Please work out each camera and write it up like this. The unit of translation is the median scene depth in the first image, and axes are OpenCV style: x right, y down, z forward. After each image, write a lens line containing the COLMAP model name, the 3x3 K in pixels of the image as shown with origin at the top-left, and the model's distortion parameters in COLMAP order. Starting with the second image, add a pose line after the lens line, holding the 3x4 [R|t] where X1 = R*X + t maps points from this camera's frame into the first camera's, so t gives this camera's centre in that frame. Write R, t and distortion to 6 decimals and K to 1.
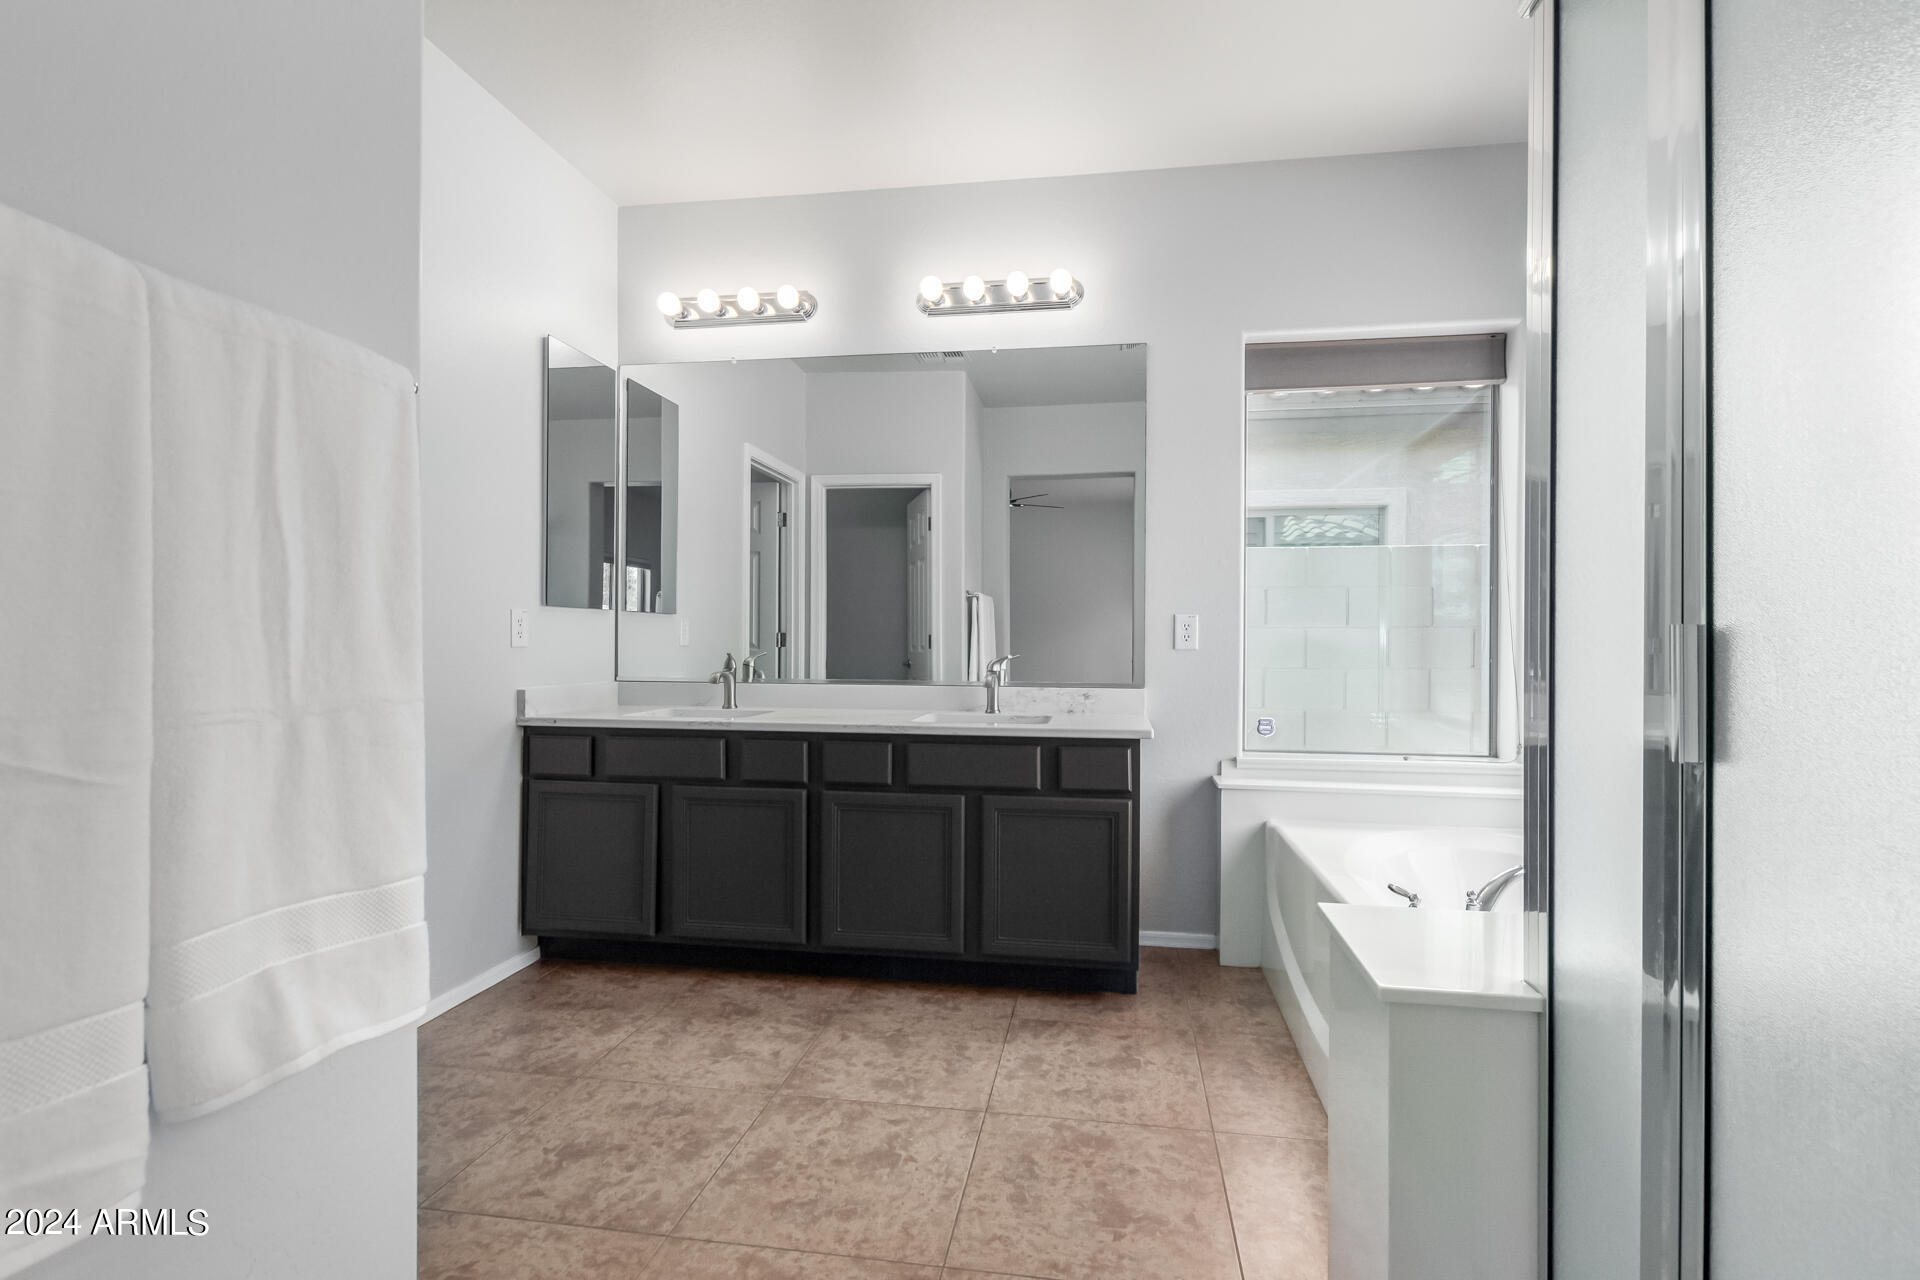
lens RADIAL K [[881.1, 0, 965.8], [0, 881.1, 655.4], [0, 0, 1]] dist [0.008073, -0.000807]
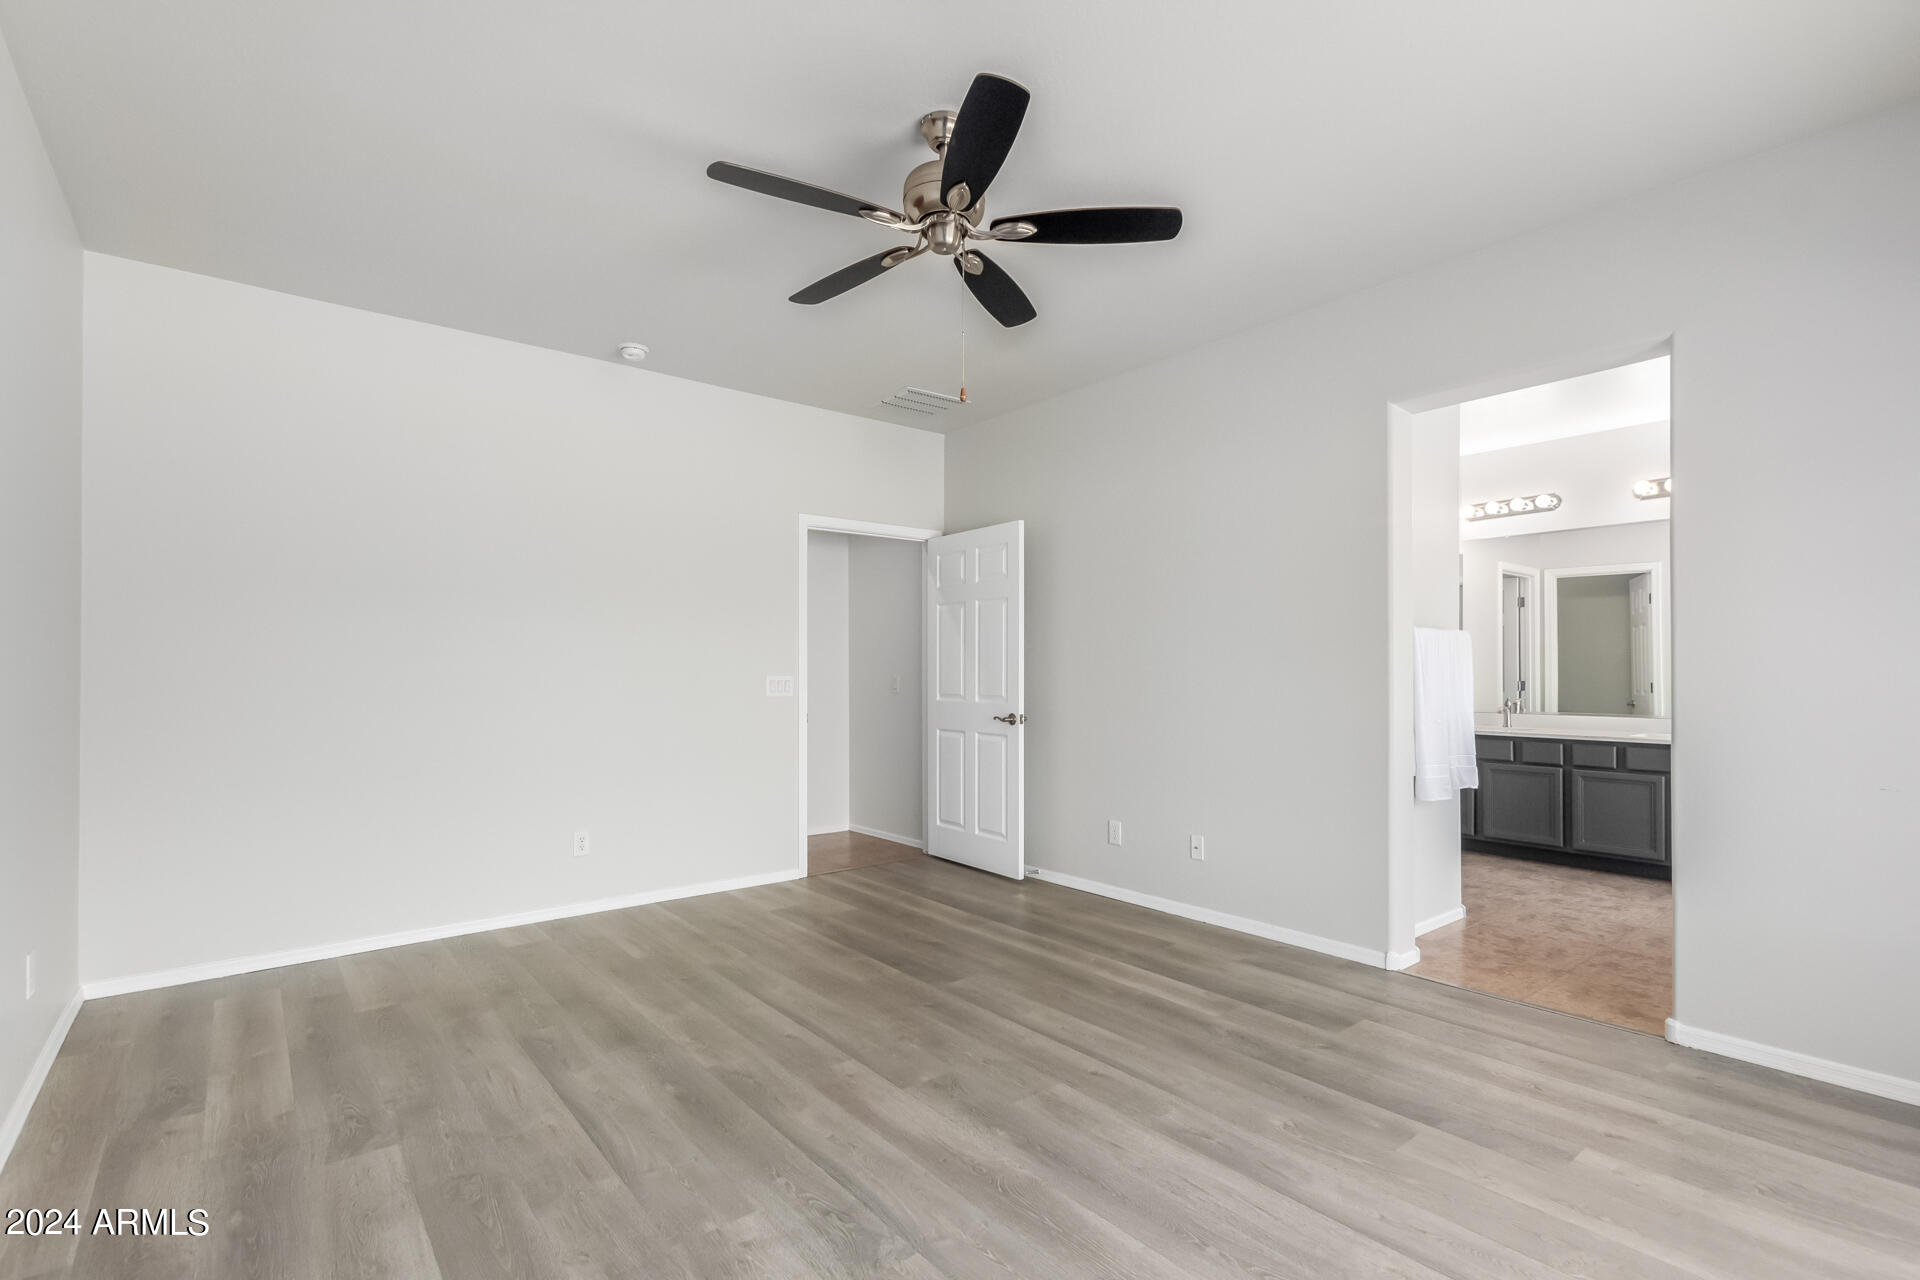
lens RADIAL K [[873.0, 0, 964.2], [0, 873.0, 660.7], [0, 0, 1]] dist [0.008057, 0.000046]
pose [[0.750655, -0.008156, -0.660644, 0.092072], [-0.008212, 0.999731, -0.021672, -0.029124], [0.660643, 0.021693, 0.750387, -1.115863]]
